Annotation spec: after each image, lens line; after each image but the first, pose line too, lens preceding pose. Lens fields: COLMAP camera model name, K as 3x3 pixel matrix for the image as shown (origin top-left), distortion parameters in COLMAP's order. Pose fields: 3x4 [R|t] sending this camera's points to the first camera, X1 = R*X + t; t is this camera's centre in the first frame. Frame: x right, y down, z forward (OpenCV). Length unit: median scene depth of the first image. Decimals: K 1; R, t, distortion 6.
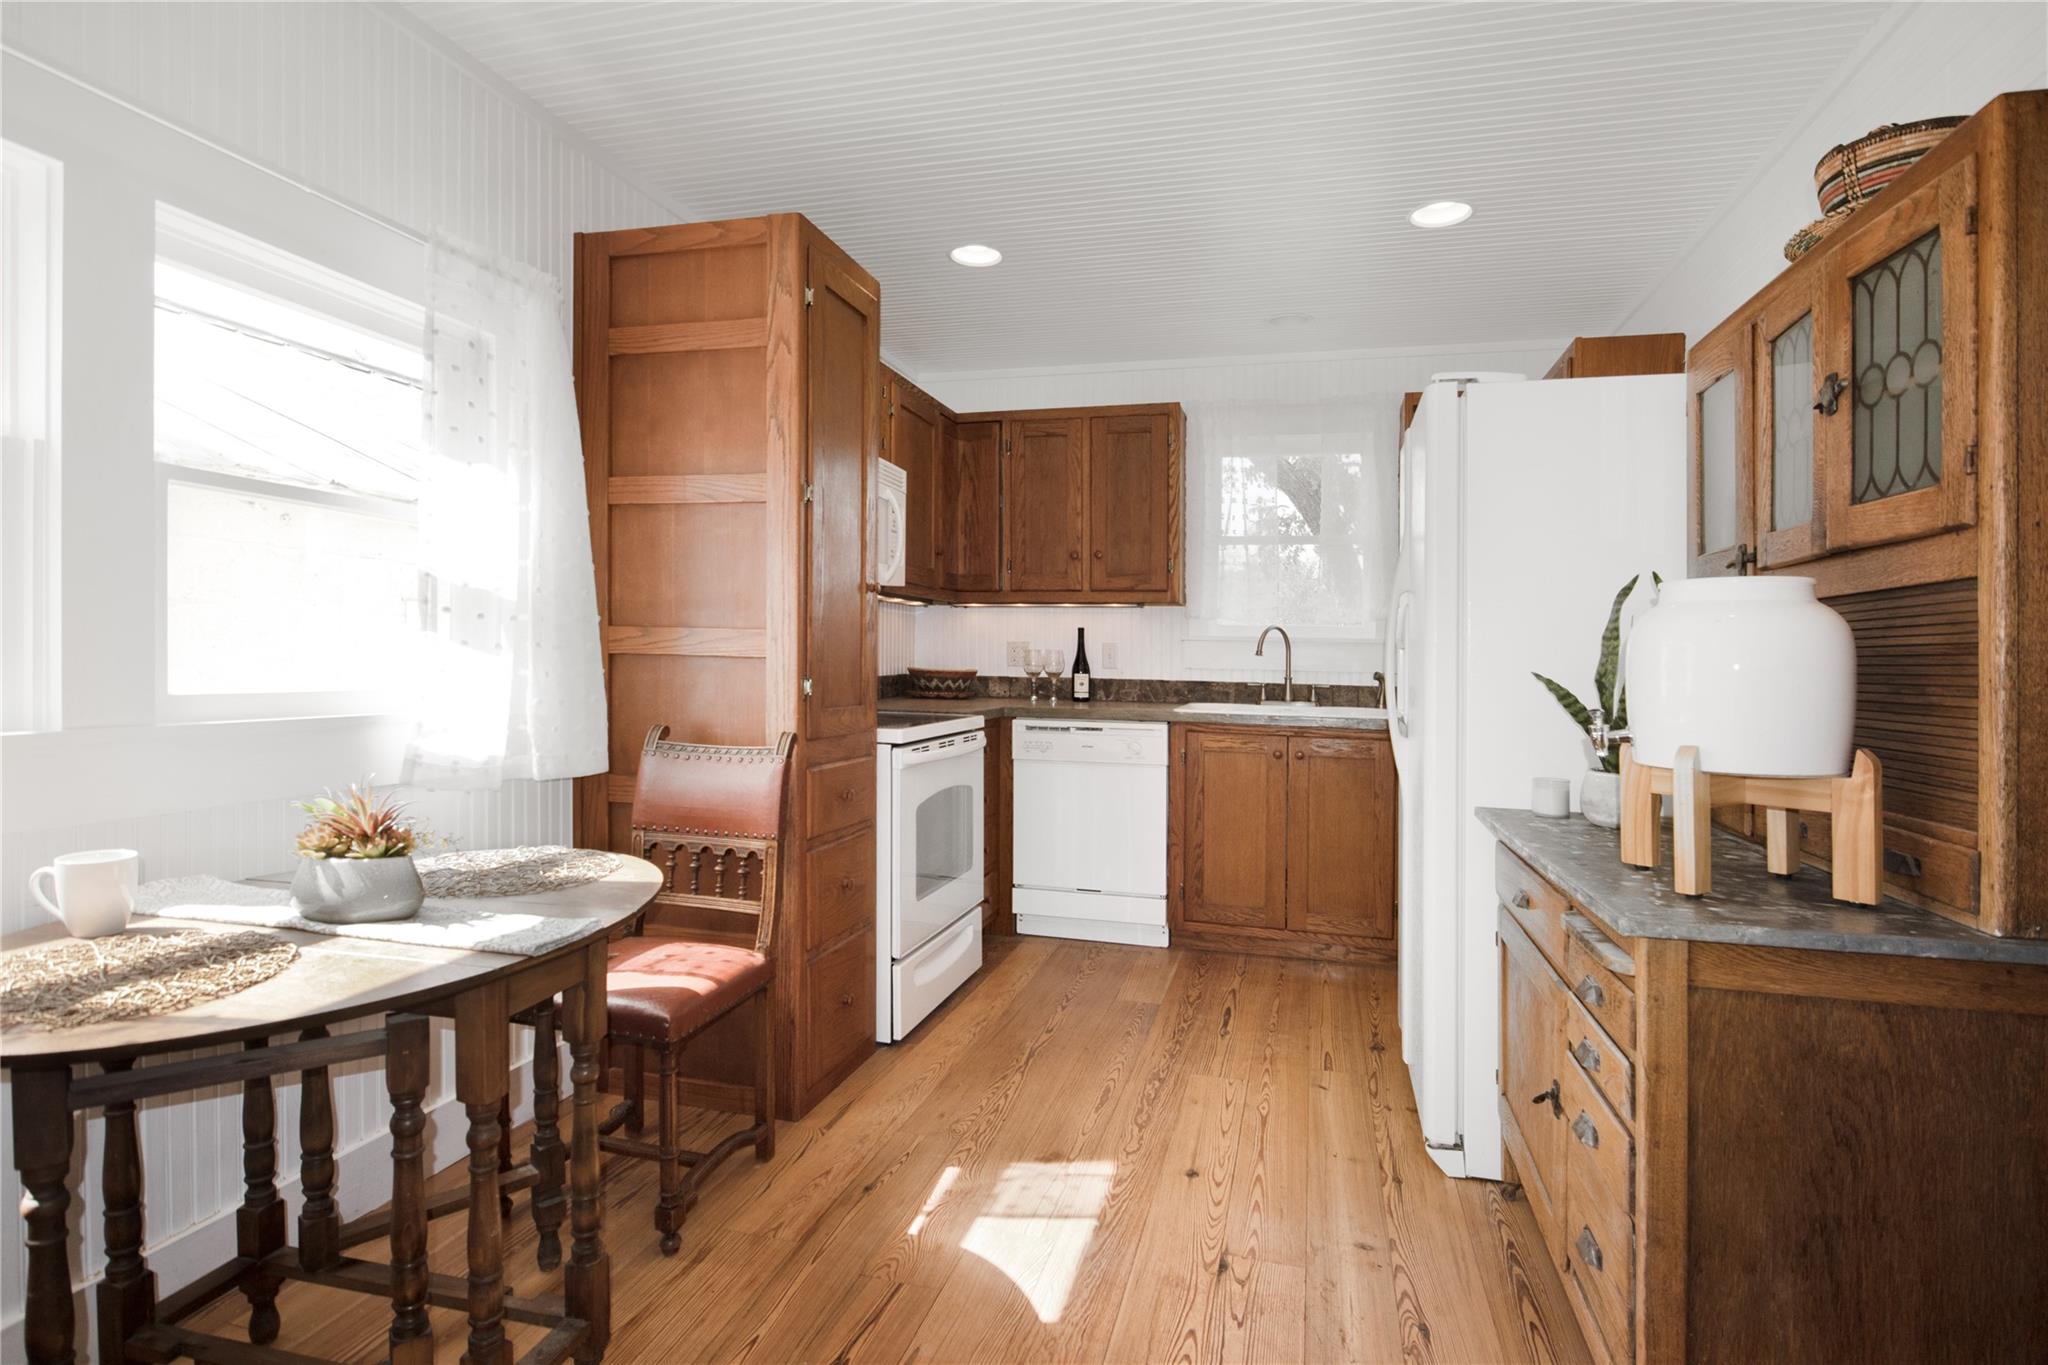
lens RADIAL K [[1042.4, 0, 1037.8], [0, 1042.4, 682.9], [0, 0, 1]] dist [-0.002492, -0.000096]
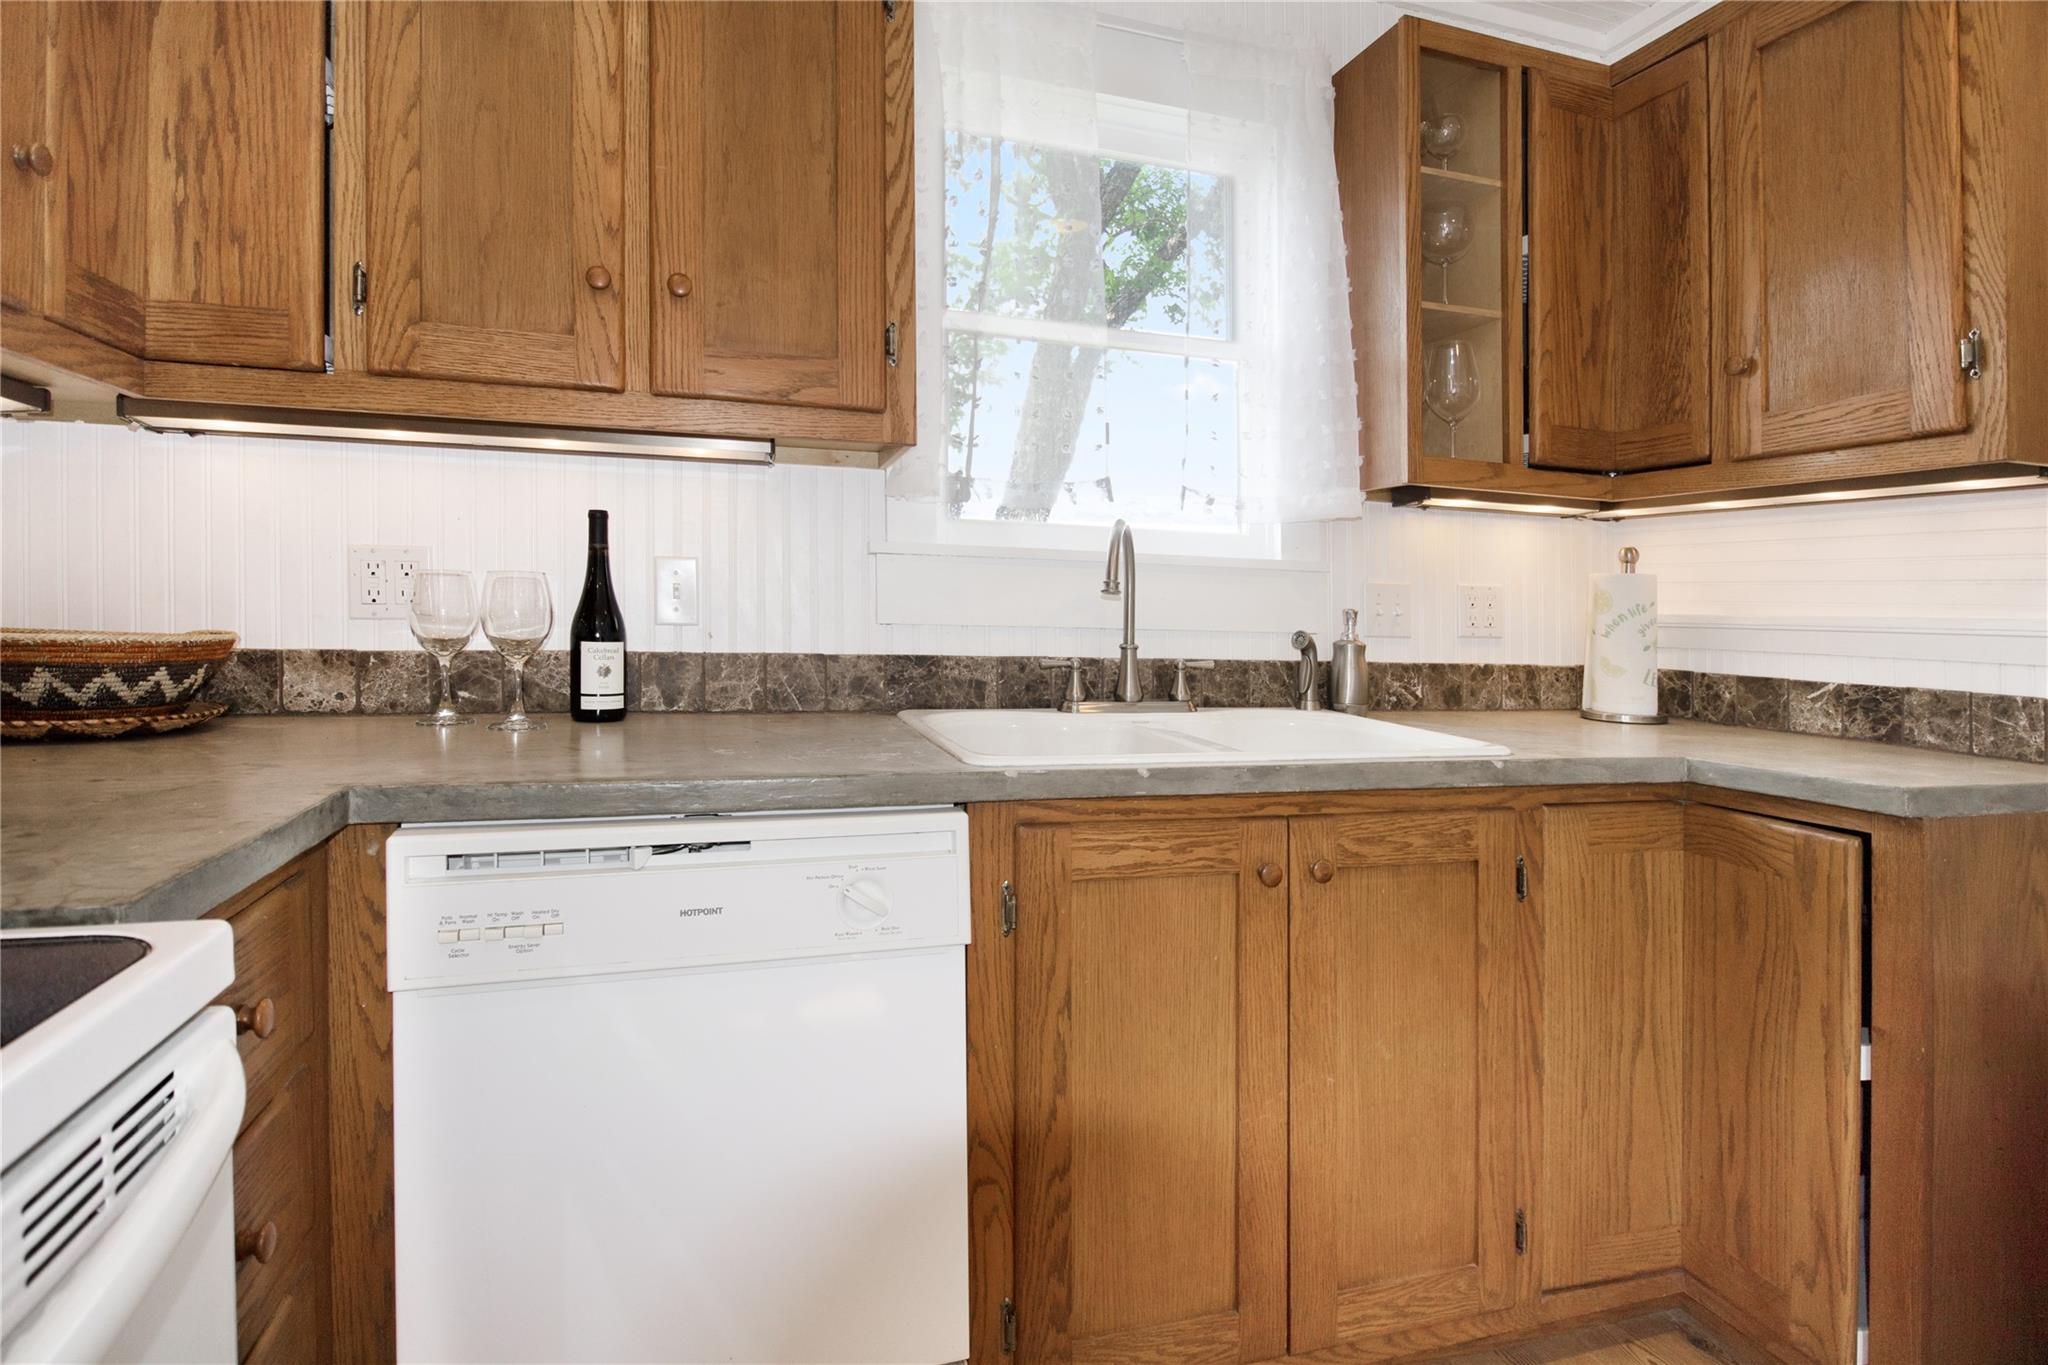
lens RADIAL K [[1054.1, 0, 1030.8], [0, 1054.1, 614.5], [0, 0, 1]] dist [-0.011973, -0.000968]
pose [[0.845624, -0.003074, 0.533770, -0.028574], [0.005700, 0.999978, -0.003272, -0.018403], [-0.533749, 0.005810, 0.845623, 0.720276]]
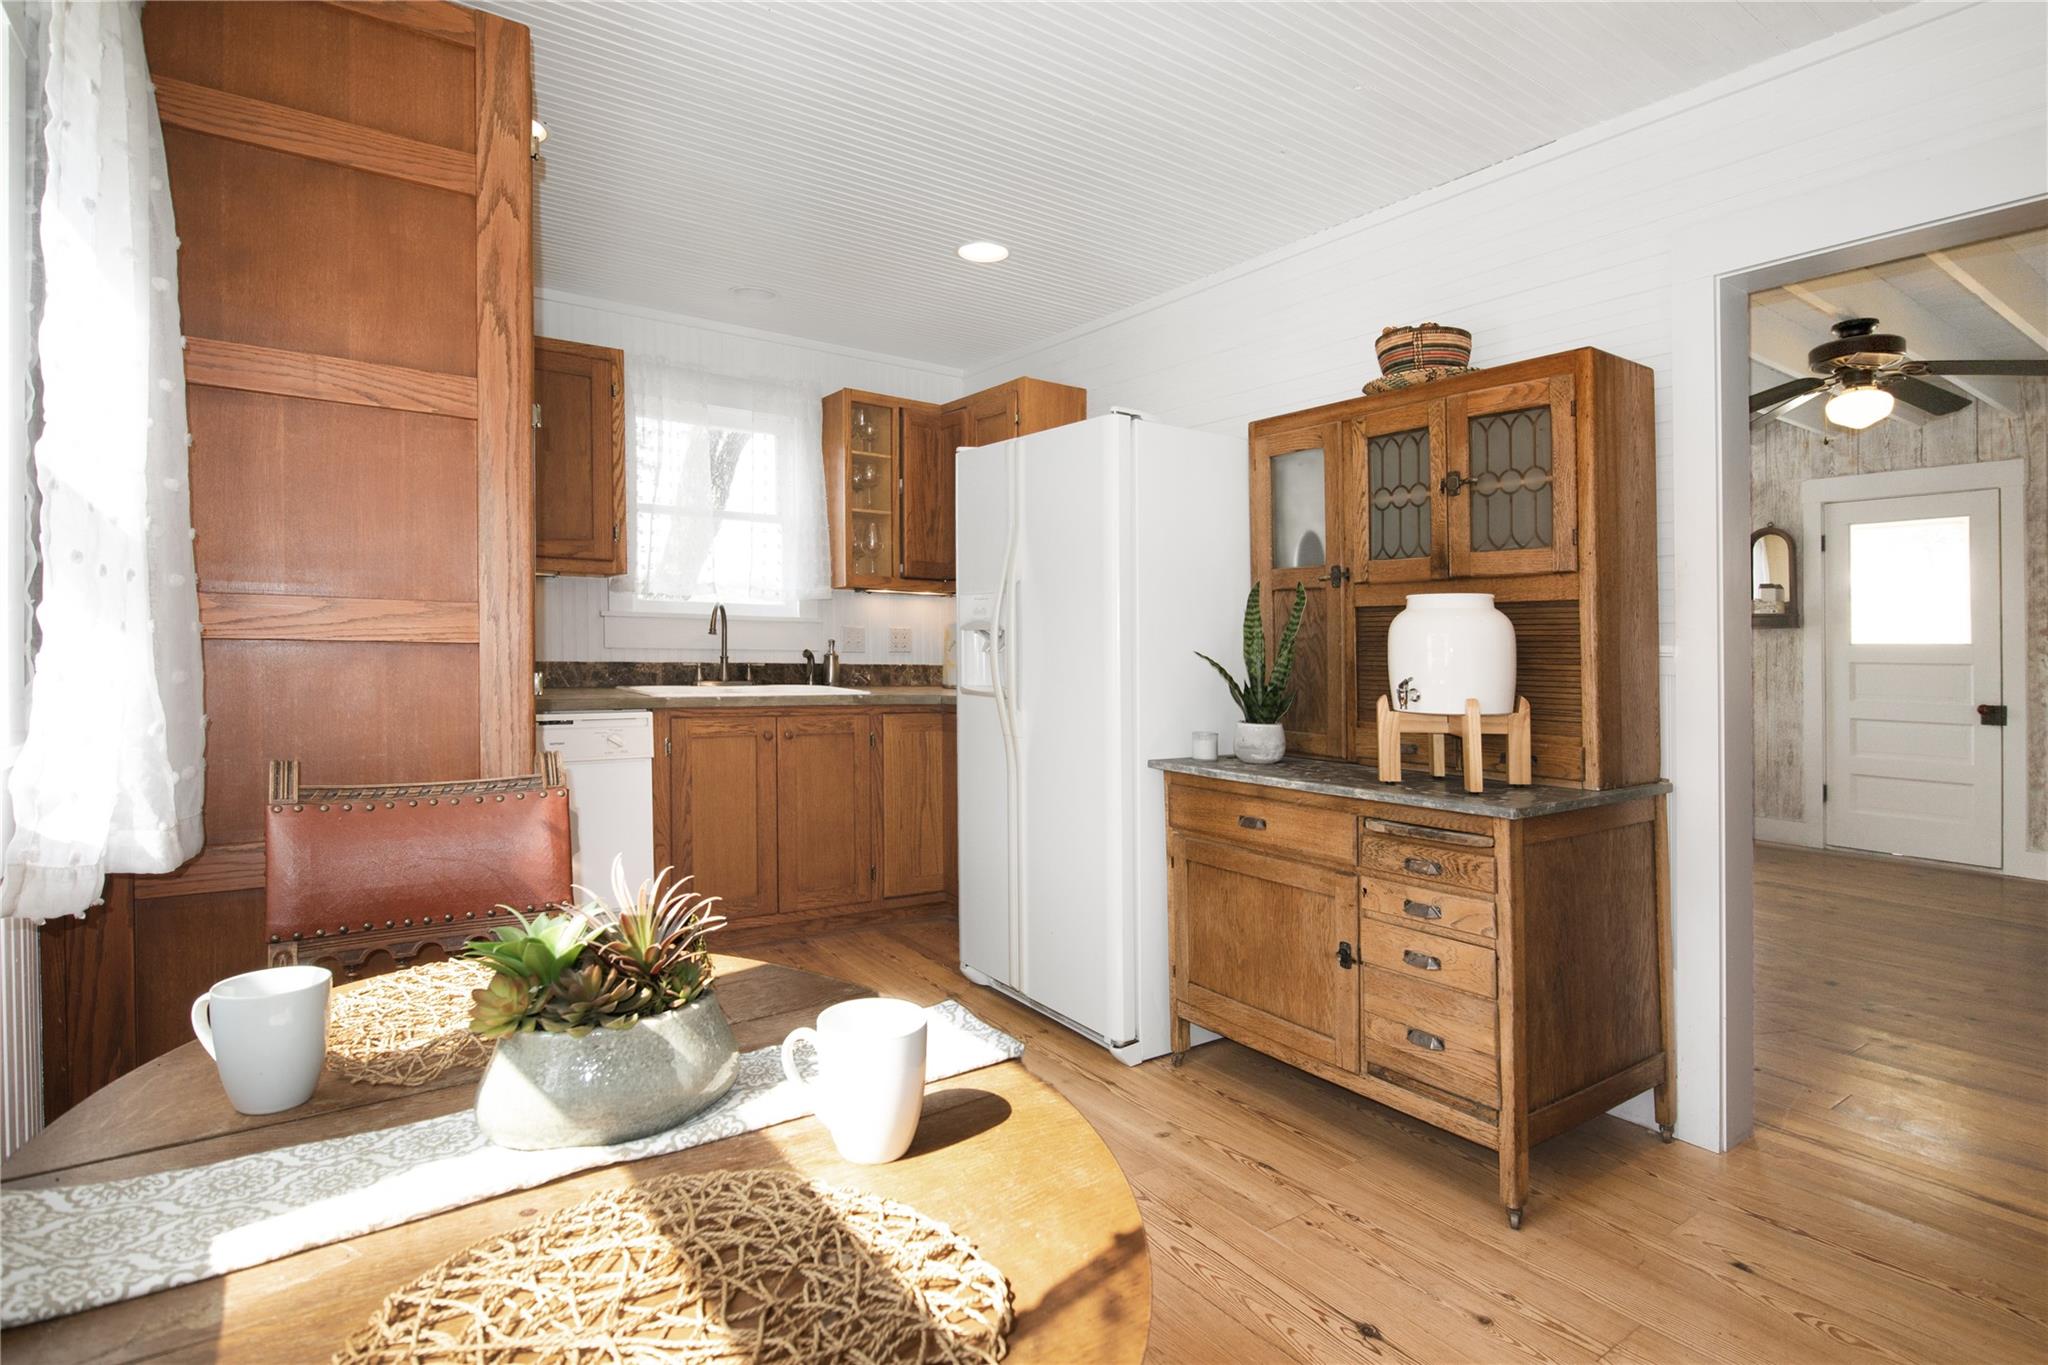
lens RADIAL K [[1046.7, 0, 1043.9], [0, 1046.7, 636.4], [0, 0, 1]] dist [-0.003601, -0.000602]
pose [[0.632892, -0.002739, 0.774235, -0.356368], [0.016275, 0.999820, -0.009768, -0.010377], [-0.774069, 0.018783, 0.632823, 0.171937]]
